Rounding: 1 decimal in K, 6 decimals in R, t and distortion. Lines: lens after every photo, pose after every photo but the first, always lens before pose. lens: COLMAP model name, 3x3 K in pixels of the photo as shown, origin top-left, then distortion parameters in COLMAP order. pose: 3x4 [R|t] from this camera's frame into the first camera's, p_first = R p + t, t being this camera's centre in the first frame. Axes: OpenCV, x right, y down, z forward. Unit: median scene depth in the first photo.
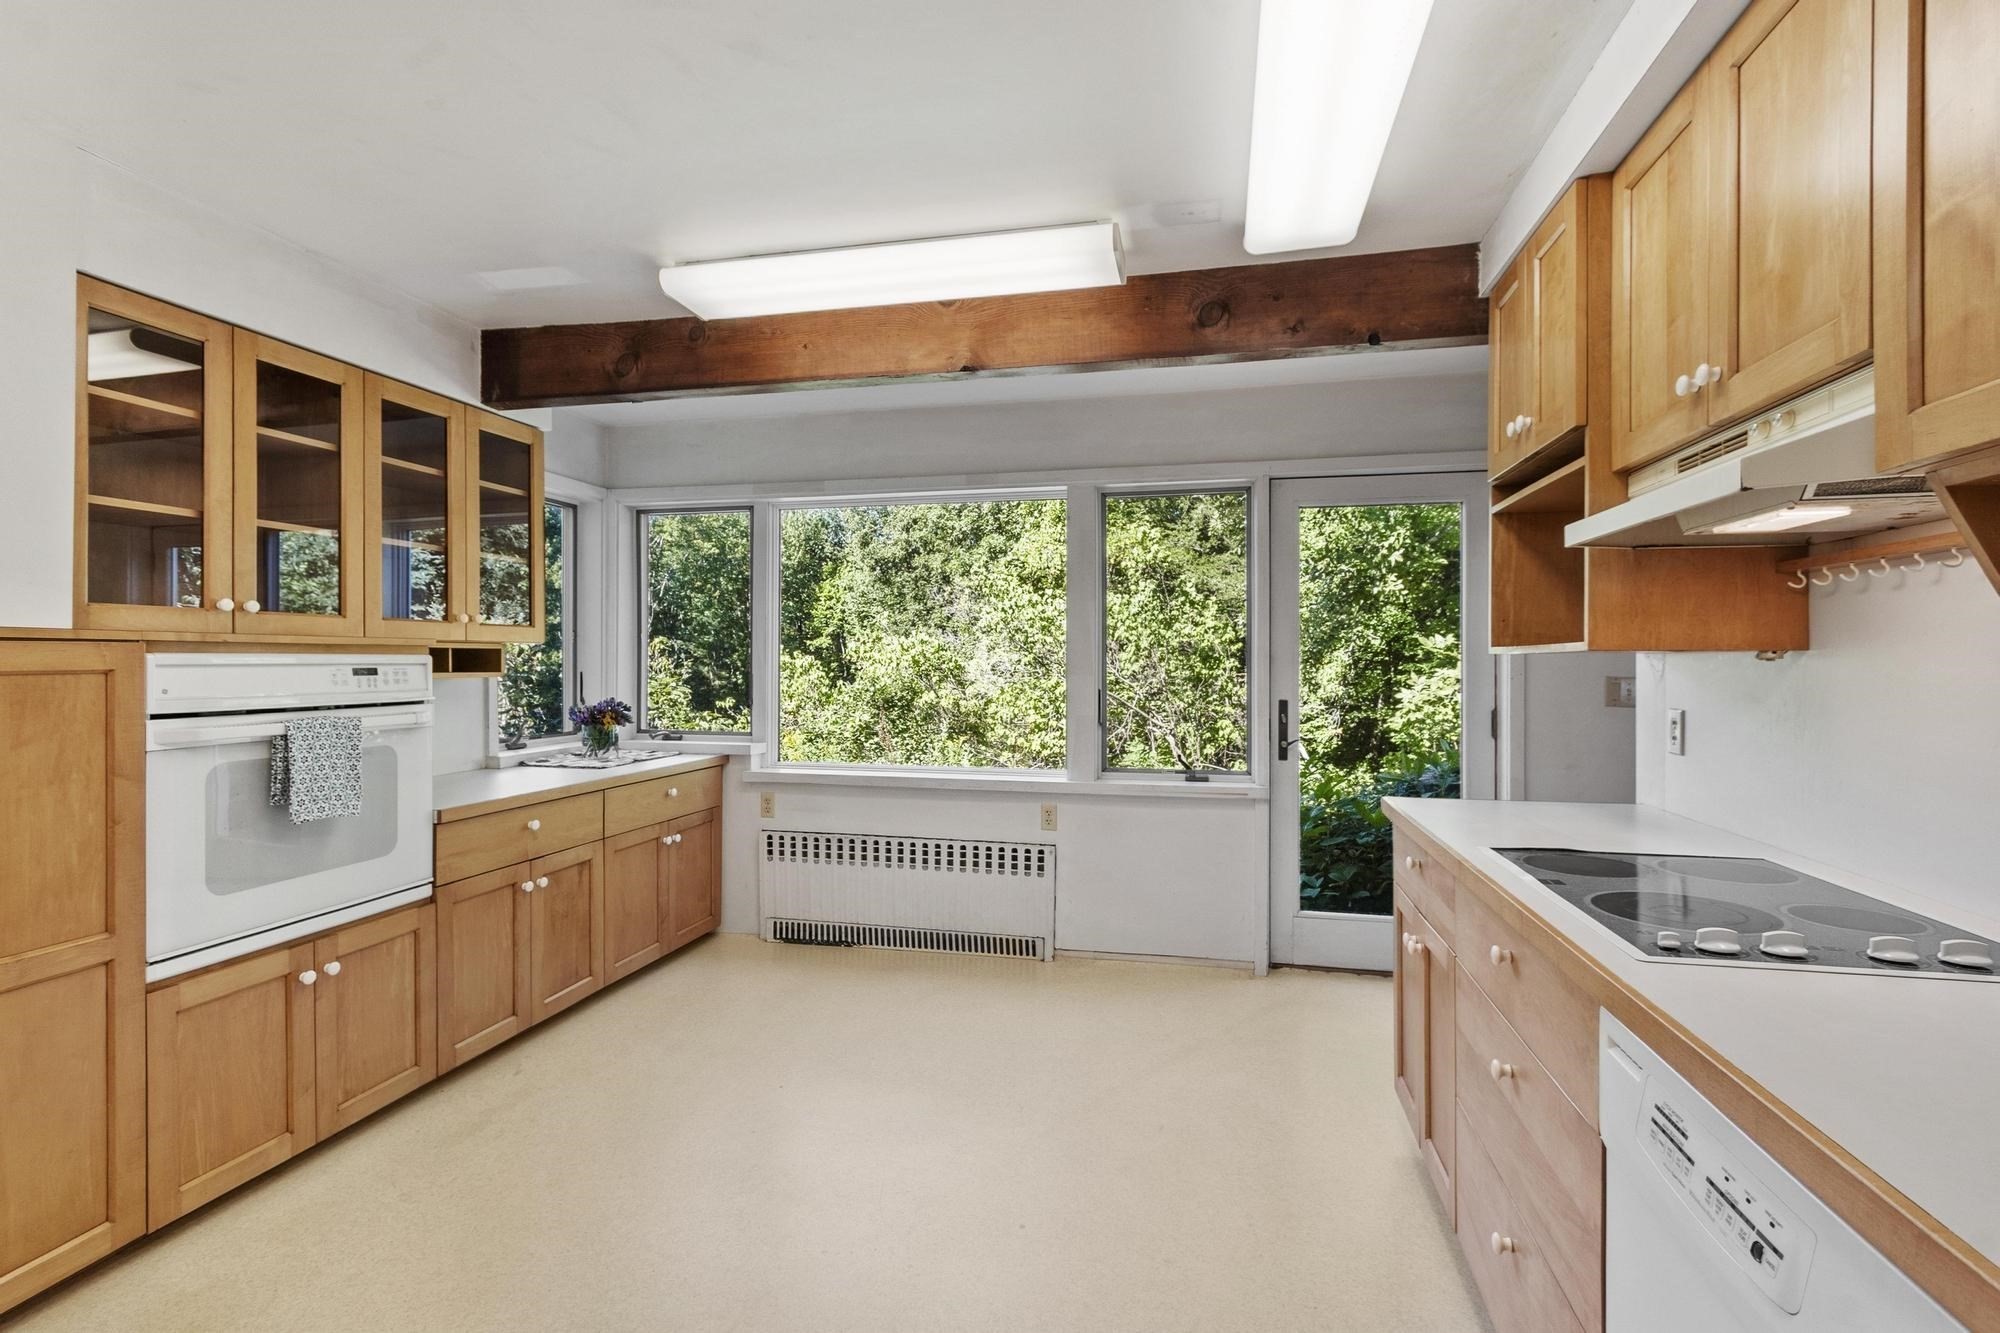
lens RADIAL K [[924.3, 0, 1006.4], [0, 924.3, 658.2], [0, 0, 1]] dist [-0.001751, 0.000228]
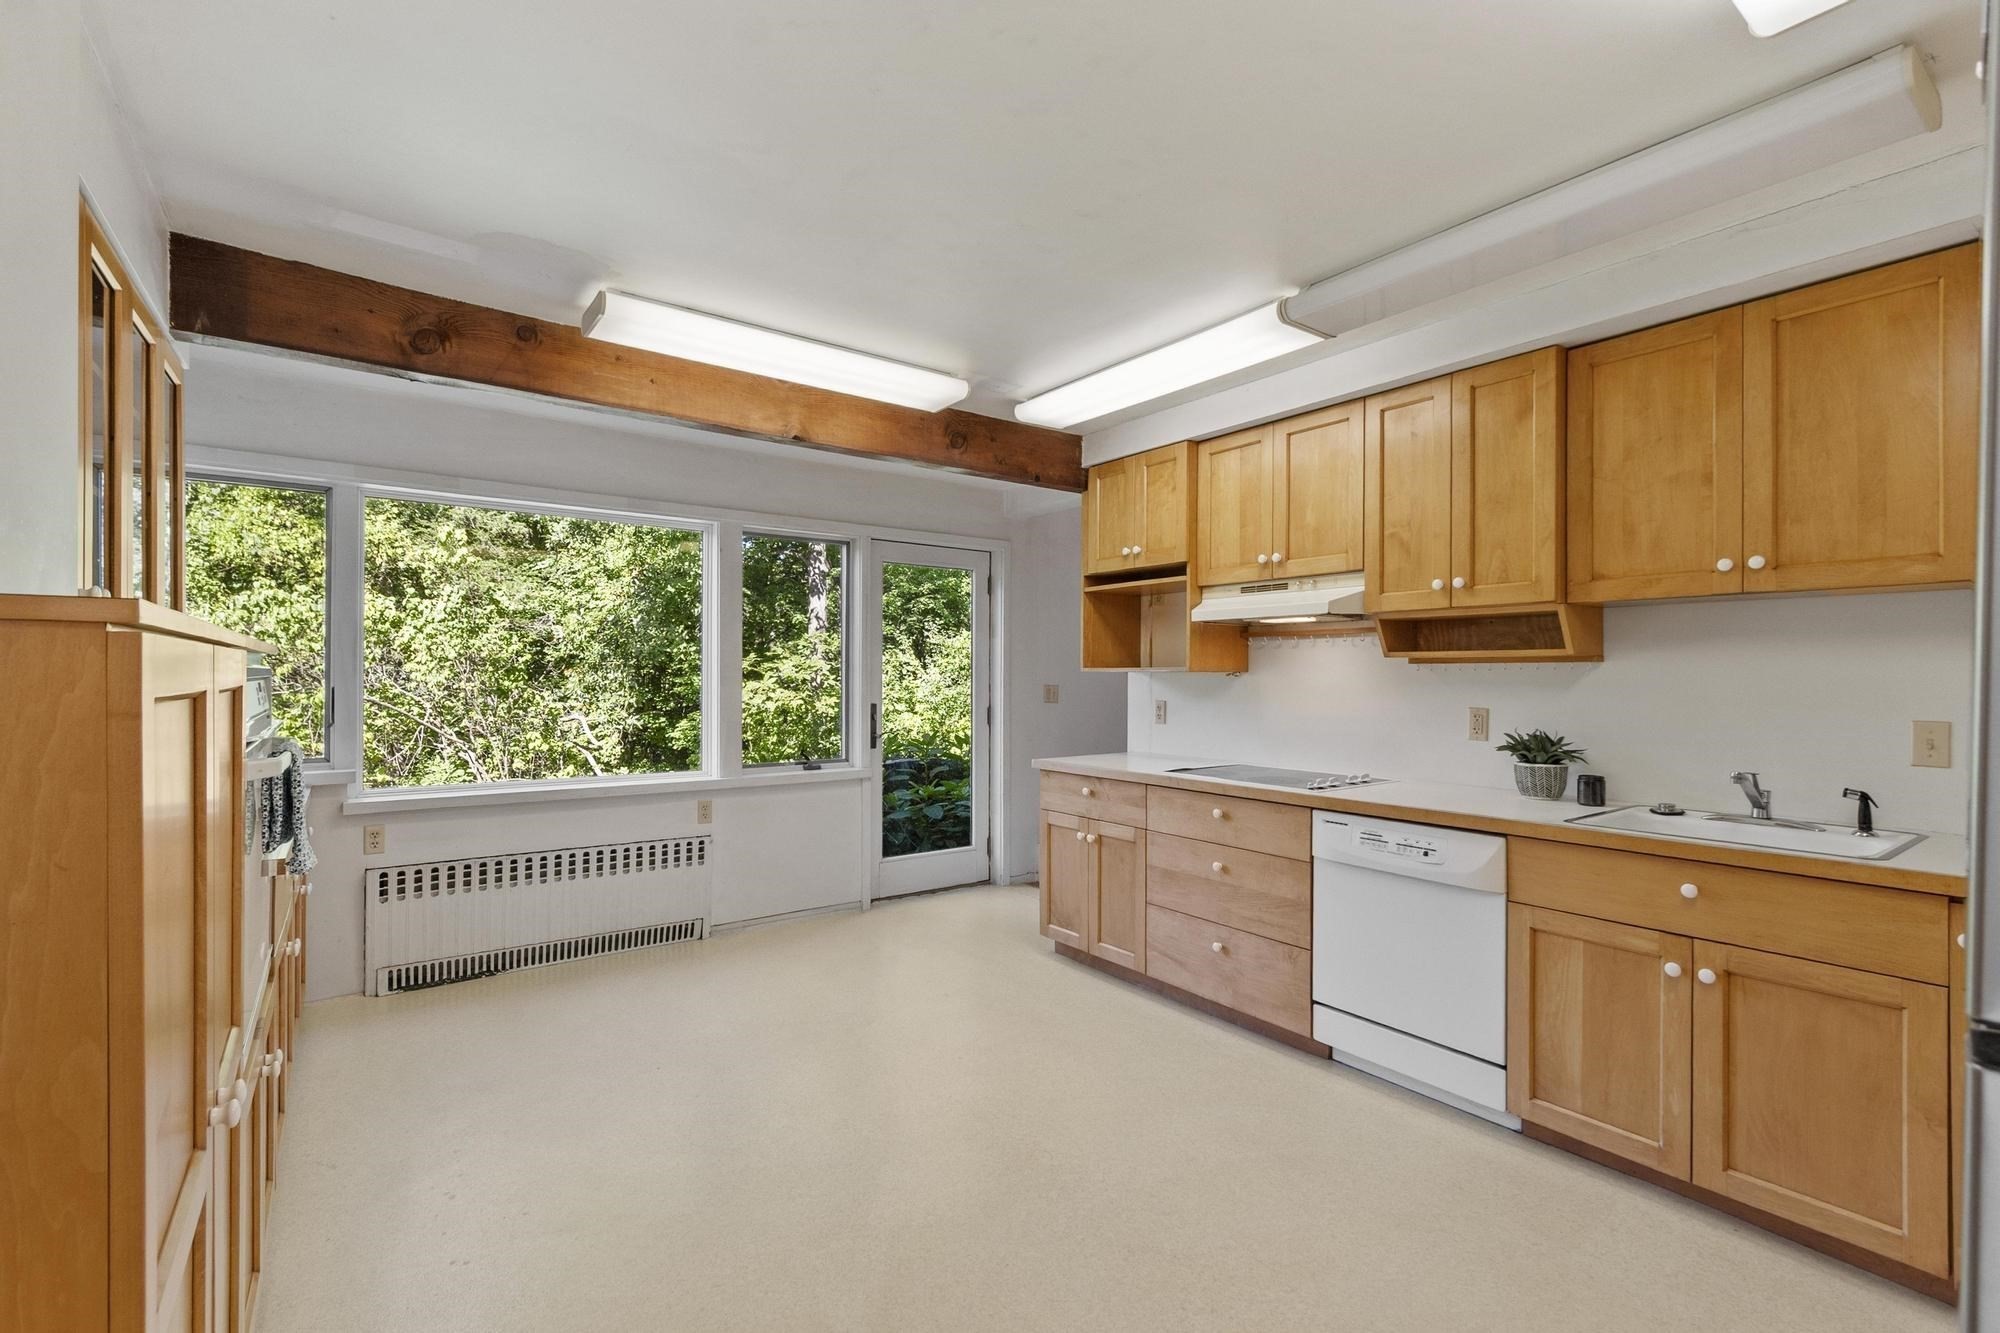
lens RADIAL K [[877.7, 0, 1006.1], [0, 877.7, 671.3], [0, 0, 1]] dist [-0.001357, 0.001078]
pose [[0.652735, 0.005339, 0.757567, -0.548388], [-0.006889, 0.999976, -0.001112, -0.001904], [-0.757555, -0.004493, 0.652756, 0.016876]]
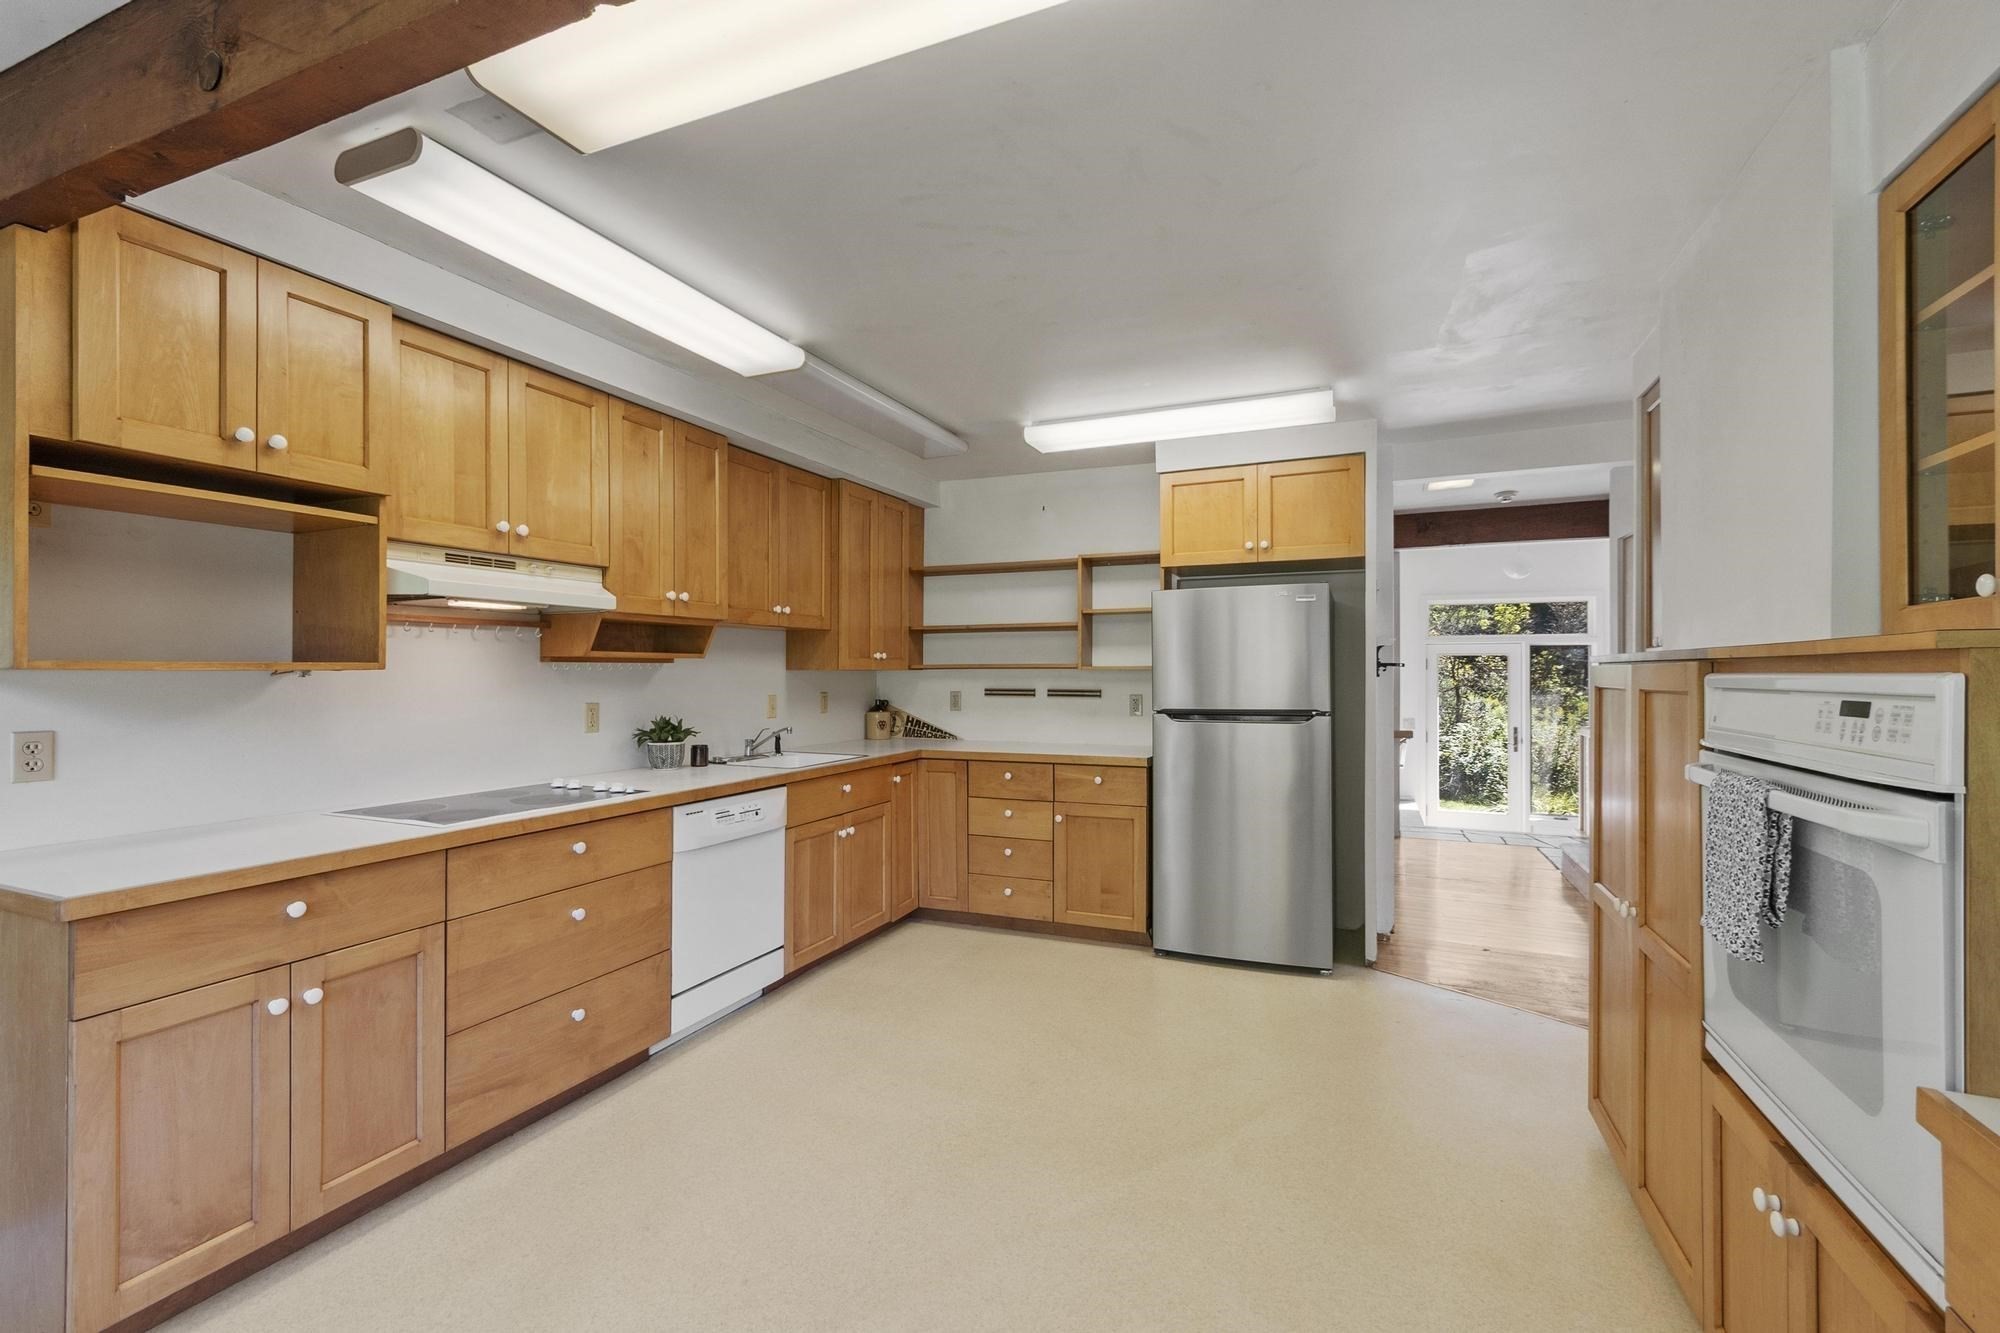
lens RADIAL K [[877.7, 0, 1006.1], [0, 877.7, 671.3], [0, 0, 1]] dist [-0.001357, 0.001078]
pose [[-0.984998, 0.002127, 0.172550, -0.220071], [0.001176, 0.999984, -0.005613, 0.000559], [-0.172559, -0.005325, -0.984985, 1.010268]]
